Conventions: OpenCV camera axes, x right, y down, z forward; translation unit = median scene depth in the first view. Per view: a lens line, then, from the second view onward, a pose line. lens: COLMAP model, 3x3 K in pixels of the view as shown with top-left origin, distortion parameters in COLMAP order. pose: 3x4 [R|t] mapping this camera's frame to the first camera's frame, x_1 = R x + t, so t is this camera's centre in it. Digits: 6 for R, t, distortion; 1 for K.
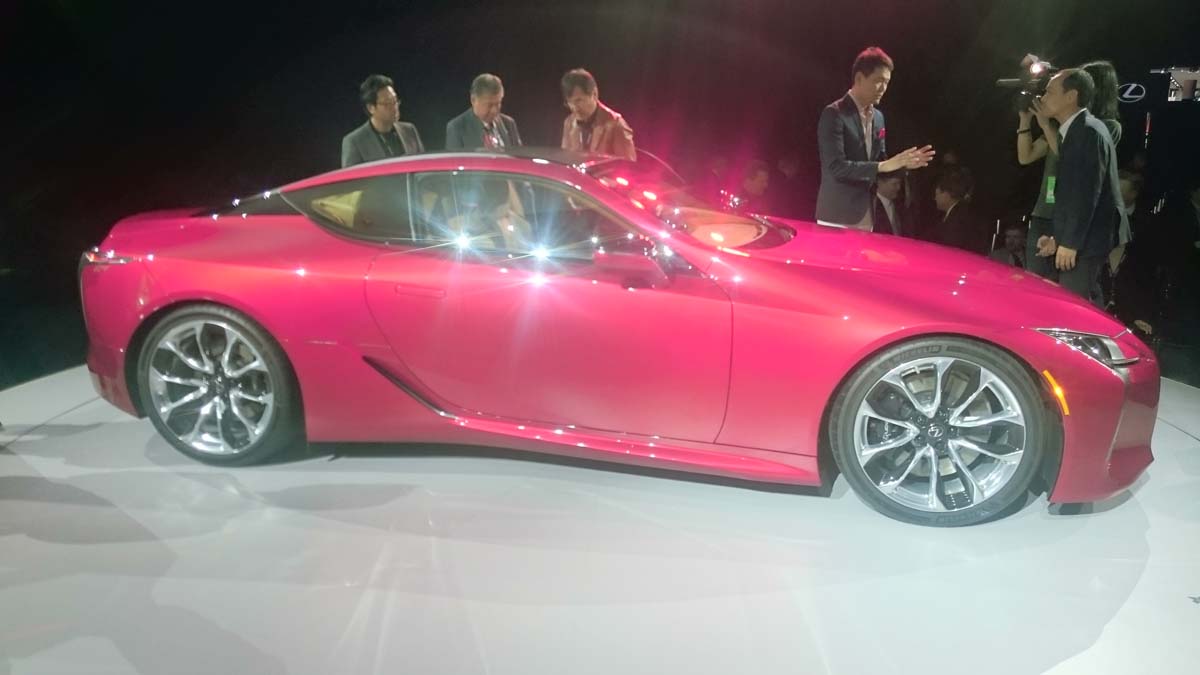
lens RADIAL K [[872.9, 0, 600.4], [0, 872.9, 346.5], [0, 0, 1]] dist [-0.004704, 0.002931]
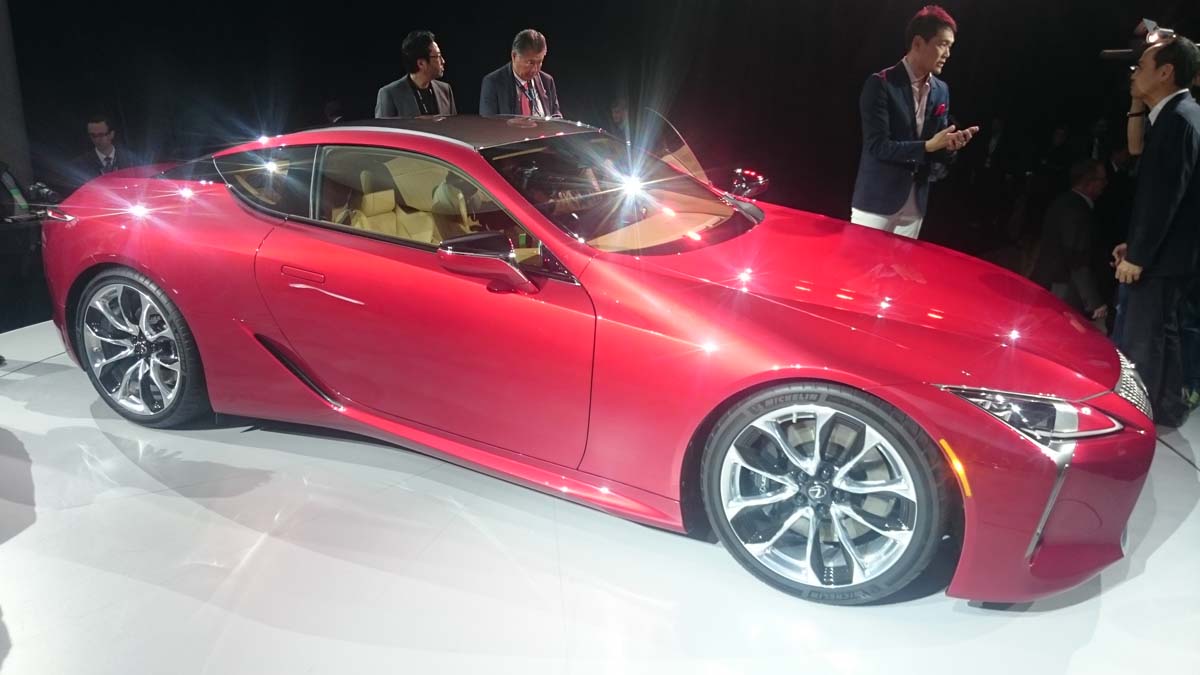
lens RADIAL K [[872.9, 0, 594.5], [0, 872.9, 341.7], [0, 0, 1]] dist [-0.004704, 0.002931]
pose [[0.973575, 0.090709, -0.209581, 0.296187], [-0.077937, 0.994607, 0.068433, -0.075251], [0.214658, -0.050290, 0.975394, 0.128669]]
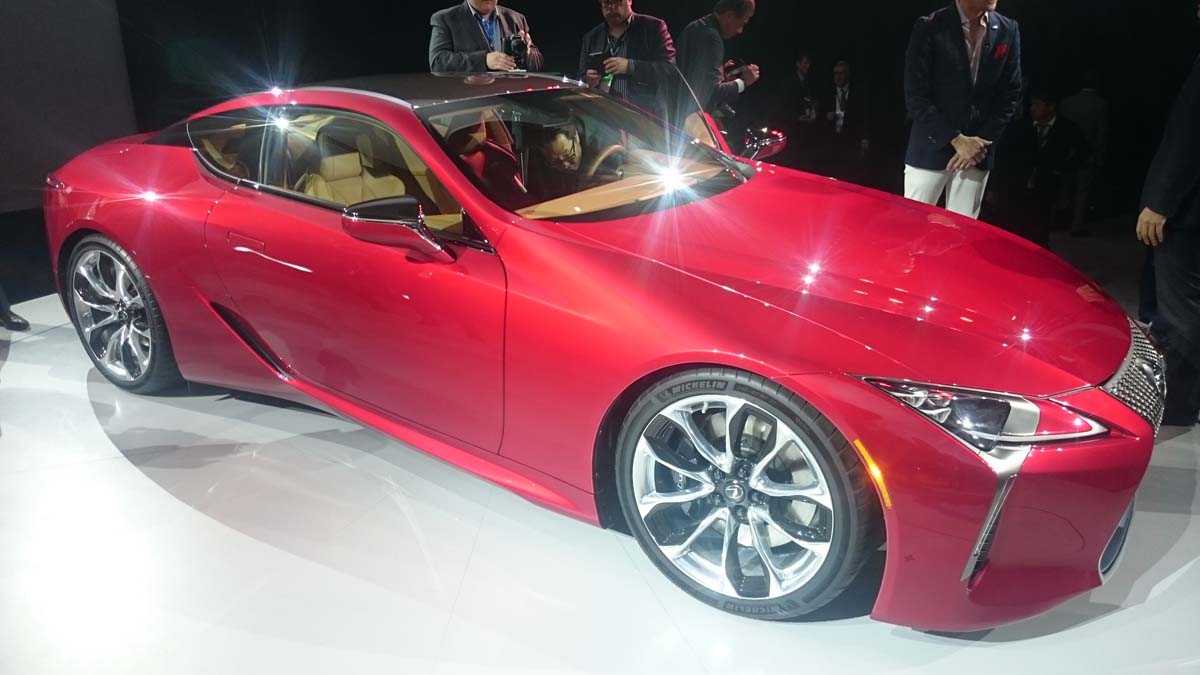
lens RADIAL K [[872.9, 0, 605.7], [0, 872.9, 348.4], [0, 0, 1]] dist [-0.004704, 0.002931]
pose [[0.934503, 0.120522, -0.334932, 0.450743], [-0.082849, 0.988739, 0.124628, -0.092307], [0.346180, -0.088716, 0.933964, 0.247888]]
